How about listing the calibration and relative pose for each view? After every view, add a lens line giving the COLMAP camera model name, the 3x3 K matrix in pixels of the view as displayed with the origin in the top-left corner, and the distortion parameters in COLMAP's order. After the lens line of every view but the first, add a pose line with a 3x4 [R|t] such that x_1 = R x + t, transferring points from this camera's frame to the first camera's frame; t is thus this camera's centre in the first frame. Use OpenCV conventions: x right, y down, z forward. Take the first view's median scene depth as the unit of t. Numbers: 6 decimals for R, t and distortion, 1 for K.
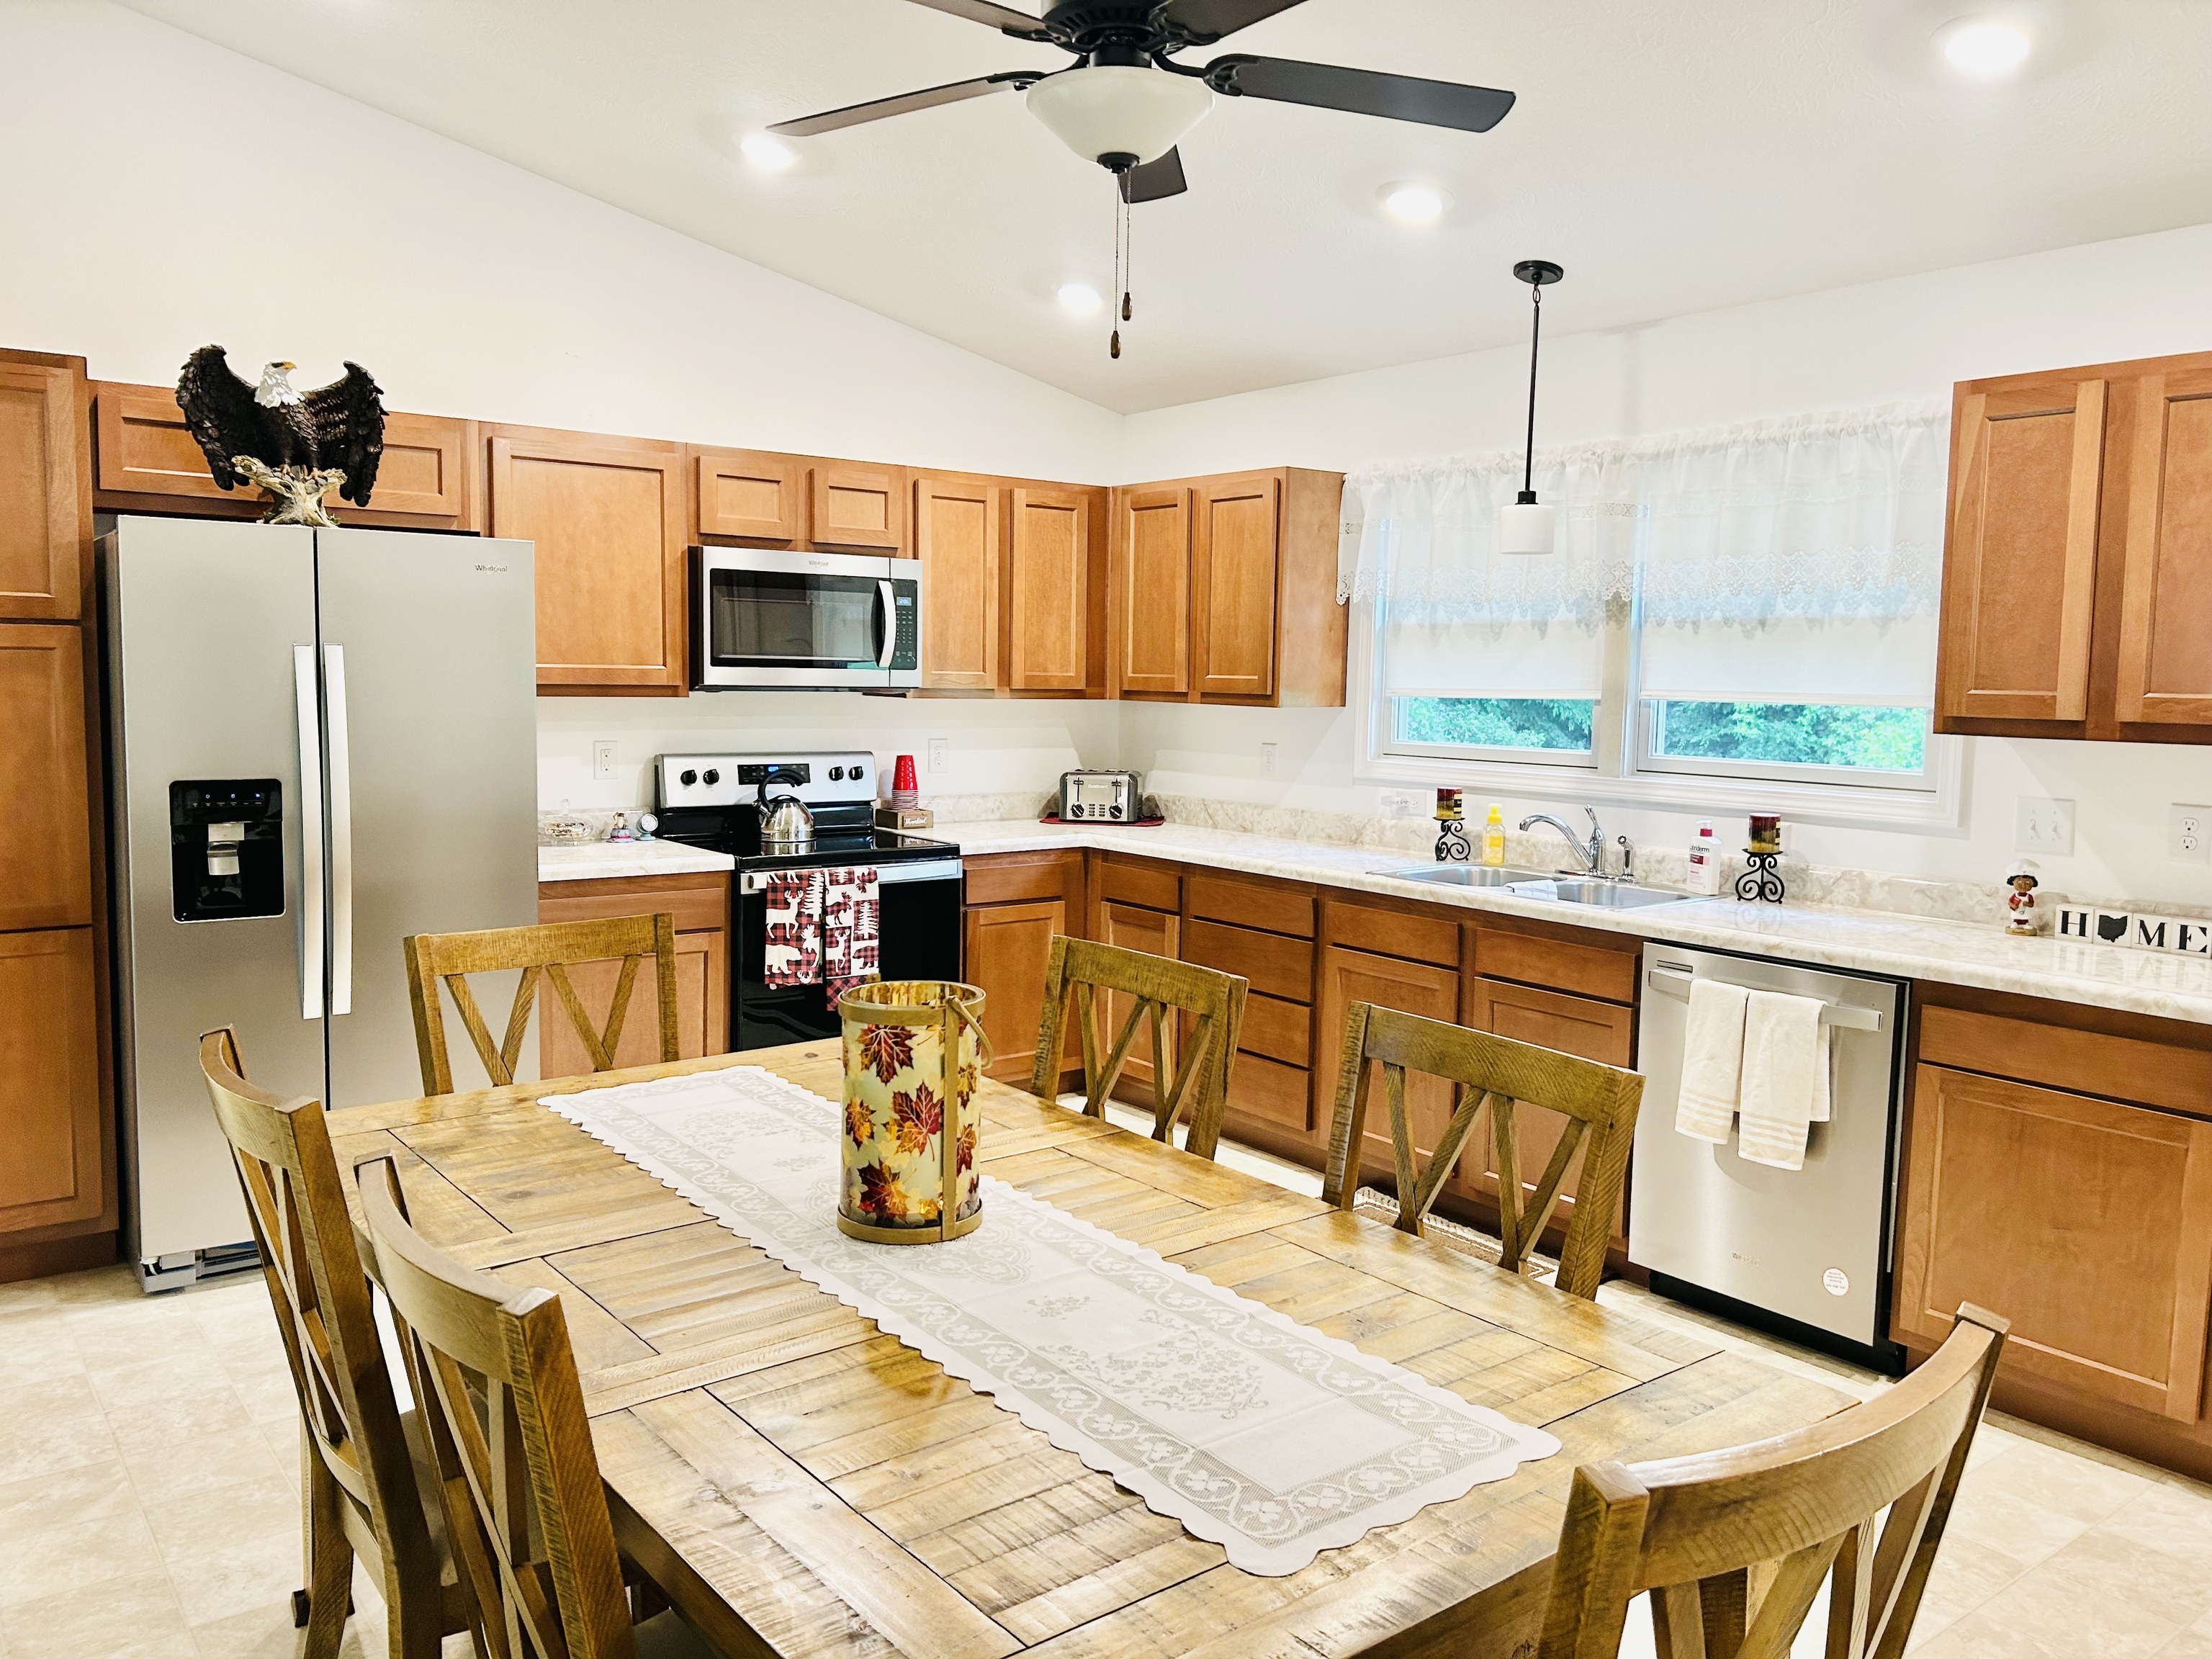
lens RADIAL K [[1651.6, 0, 1108.1], [0, 1651.6, 822.4], [0, 0, 1]] dist [0.065098, -0.082021]
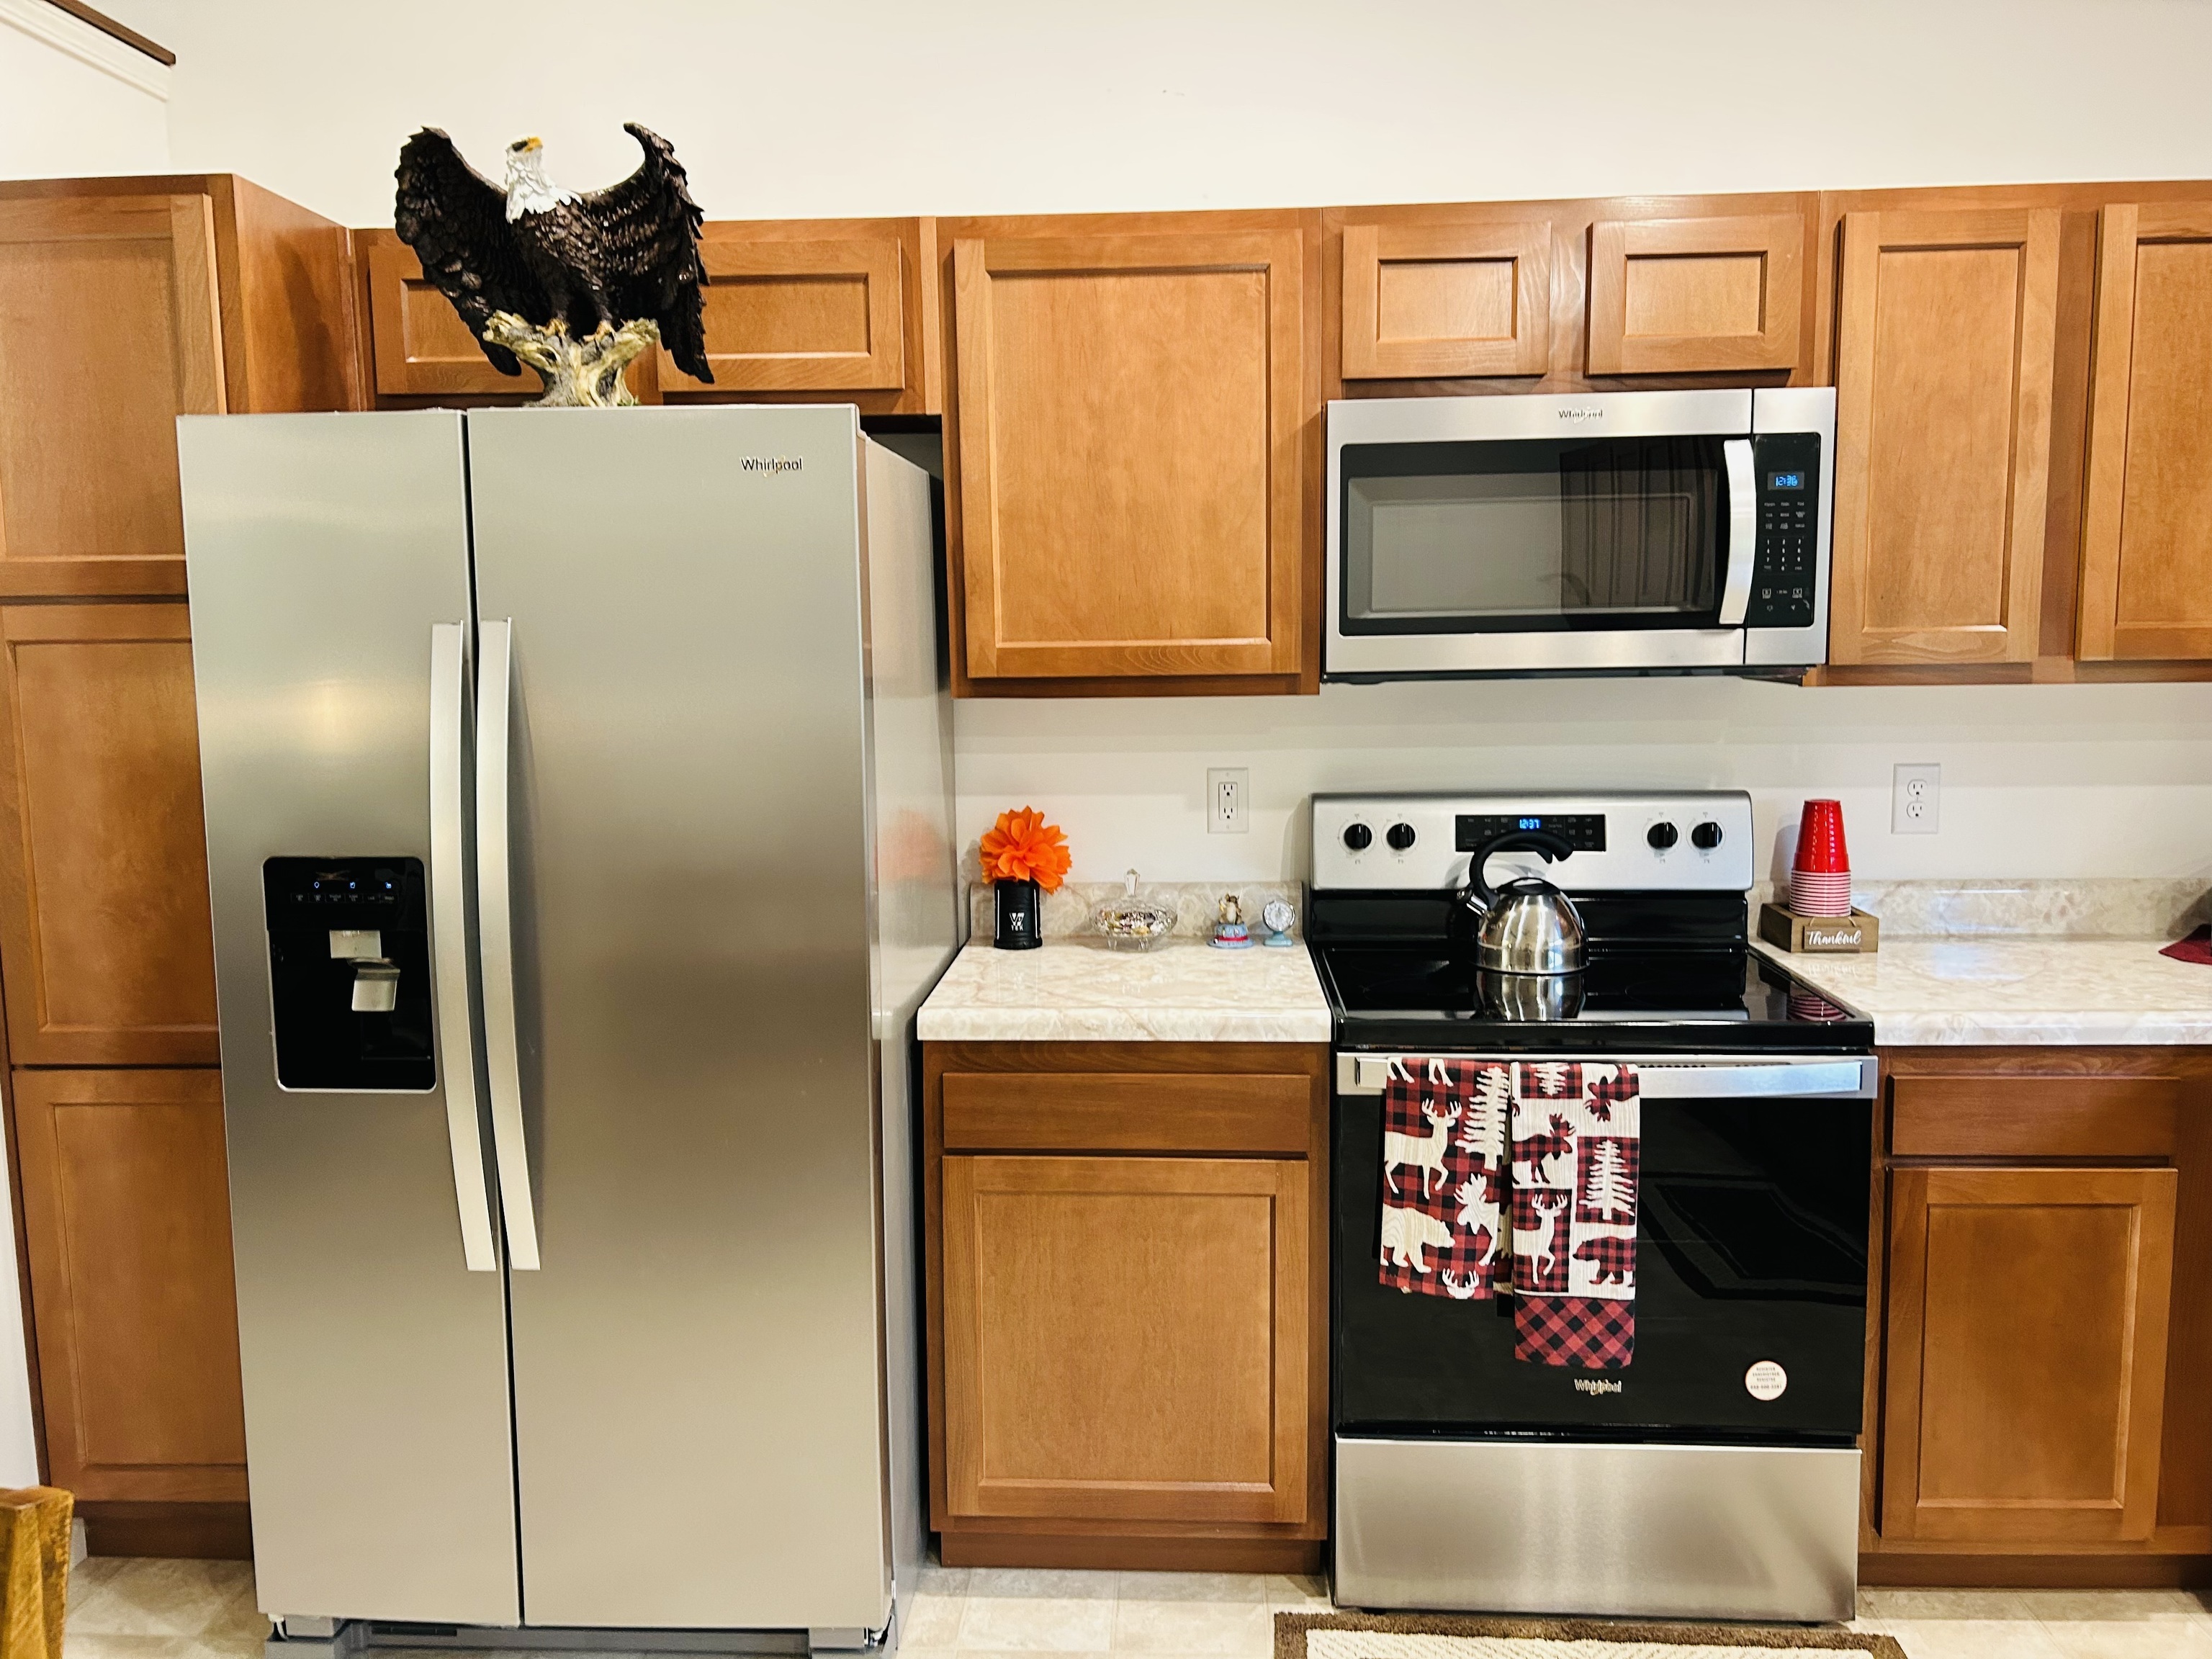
lens RADIAL K [[1651.6, 0, 1103.7], [0, 1651.6, 815.4], [0, 0, 1]] dist [0.065098, -0.082021]
pose [[0.760035, 0.047026, -0.648179, 0.045337], [-0.033483, 0.998887, 0.033210, -0.056757], [0.649019, -0.003538, 0.760764, 0.601295]]
